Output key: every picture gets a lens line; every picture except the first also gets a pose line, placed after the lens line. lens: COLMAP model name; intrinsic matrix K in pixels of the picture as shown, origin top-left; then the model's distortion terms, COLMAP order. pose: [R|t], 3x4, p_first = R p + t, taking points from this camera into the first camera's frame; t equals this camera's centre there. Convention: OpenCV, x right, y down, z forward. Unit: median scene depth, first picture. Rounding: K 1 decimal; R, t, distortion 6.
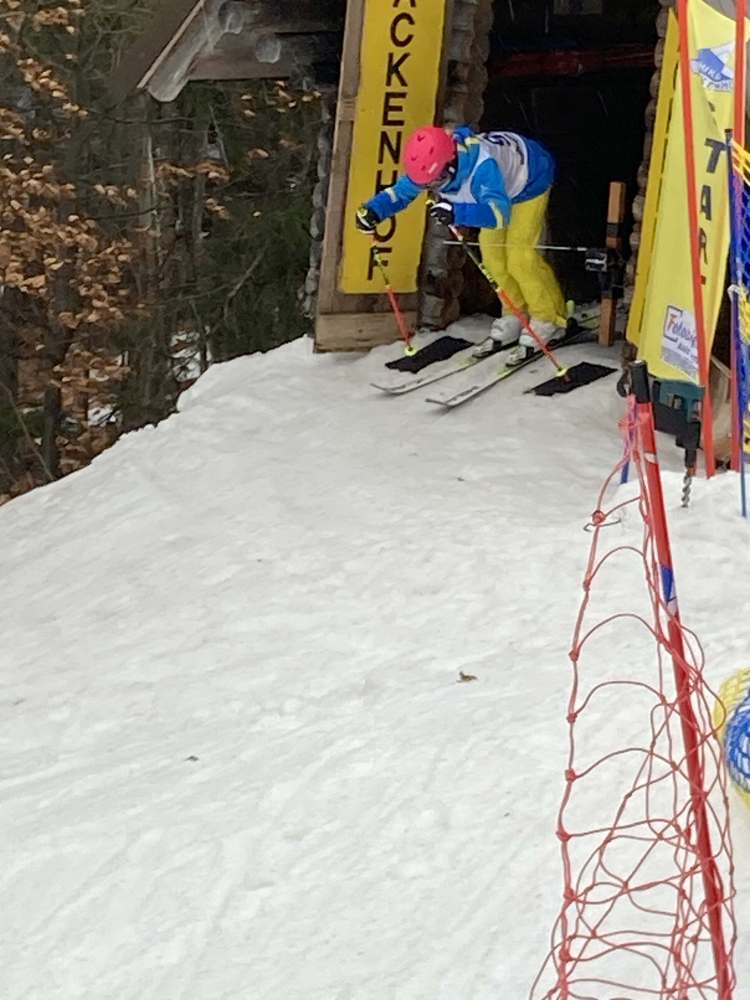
lens RADIAL K [[4064.2, 0, 375.0], [0, 4064.2, 500.0], [0, 0, 1]] dist [0.115290, 3.318008]
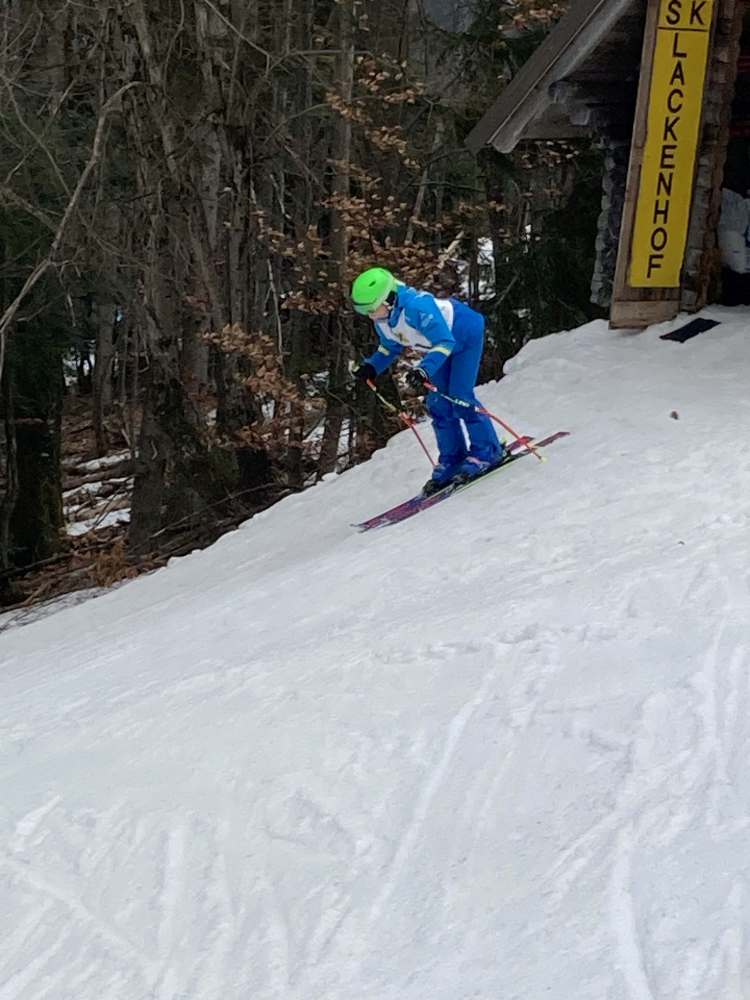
lens RADIAL K [[3427.5, 0, 375.0], [0, 3427.5, 500.0], [0, 0, 1]] dist [0.338436, 0.424865]
pose [[0.999831, -0.002310, 0.018264, -0.119966], [0.002635, 0.999838, -0.017781, 0.045150], [-0.018220, 0.017826, 0.999675, -0.202263]]
